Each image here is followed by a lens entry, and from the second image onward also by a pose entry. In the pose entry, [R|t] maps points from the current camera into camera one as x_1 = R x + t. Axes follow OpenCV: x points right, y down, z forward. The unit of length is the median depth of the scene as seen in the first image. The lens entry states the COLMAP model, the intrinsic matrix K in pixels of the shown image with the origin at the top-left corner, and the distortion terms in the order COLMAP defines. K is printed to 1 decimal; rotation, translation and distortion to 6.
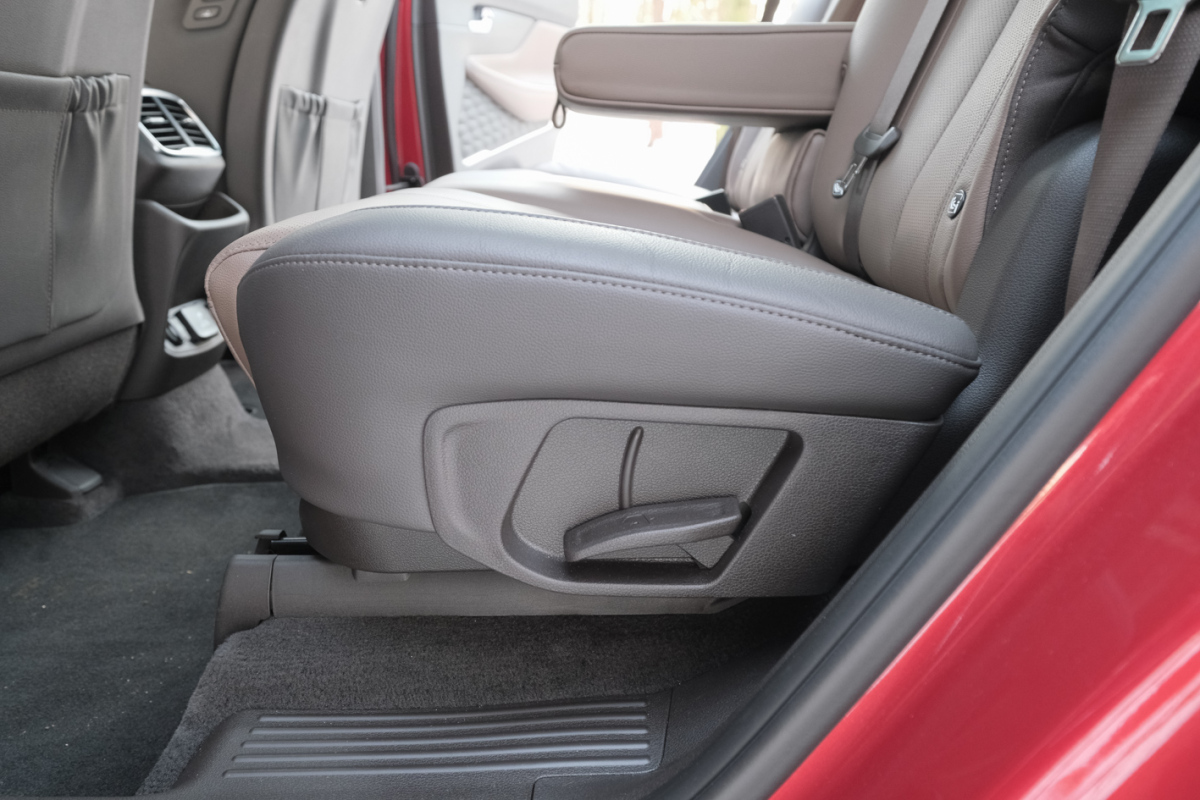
lens RADIAL K [[868.6, 0, 600.0], [0, 868.6, 400.0], [0, 0, 1]] dist [-0.002301, 0.002343]
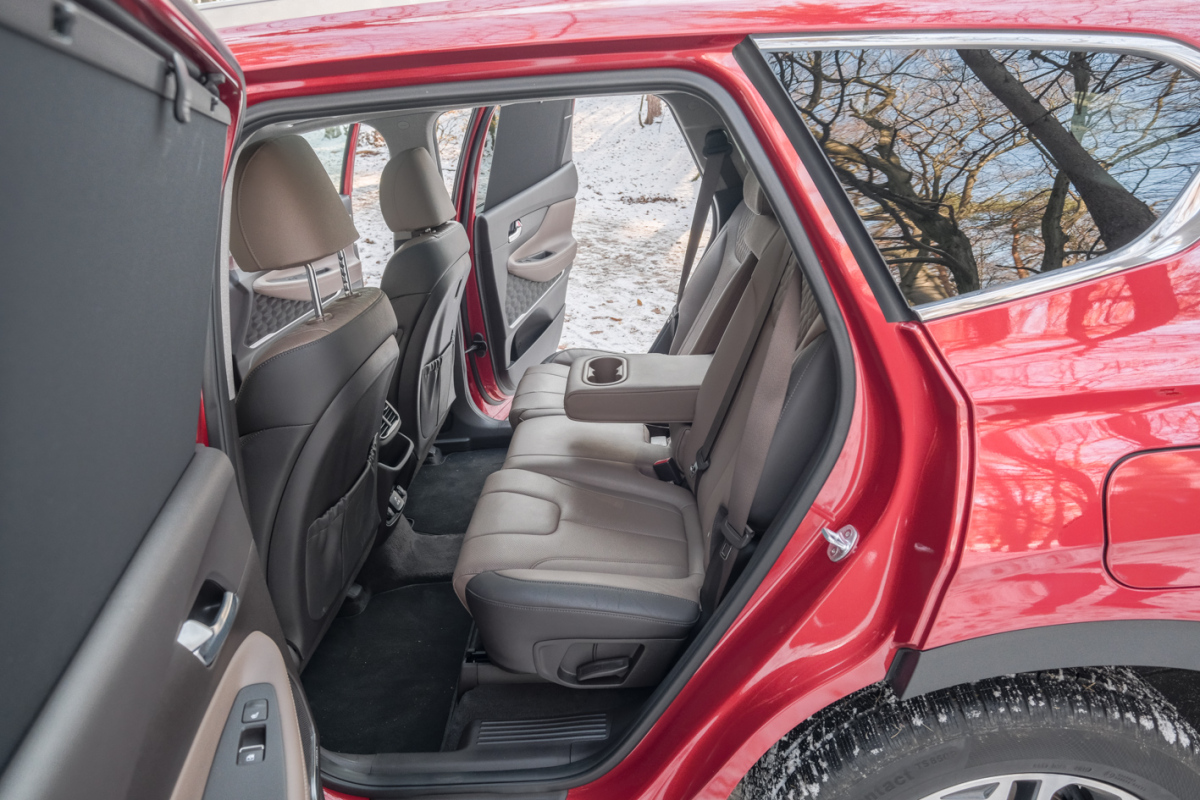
lens RADIAL K [[749.1, 0, 600.0], [0, 749.1, 400.0], [0, 0, 1]] dist [-0.002244, 0.003291]
pose [[0.998321, -0.050965, -0.027522, 0.157565], [0.053130, 0.994987, 0.084728, -0.968979], [0.023065, -0.086048, 0.996024, -1.524667]]
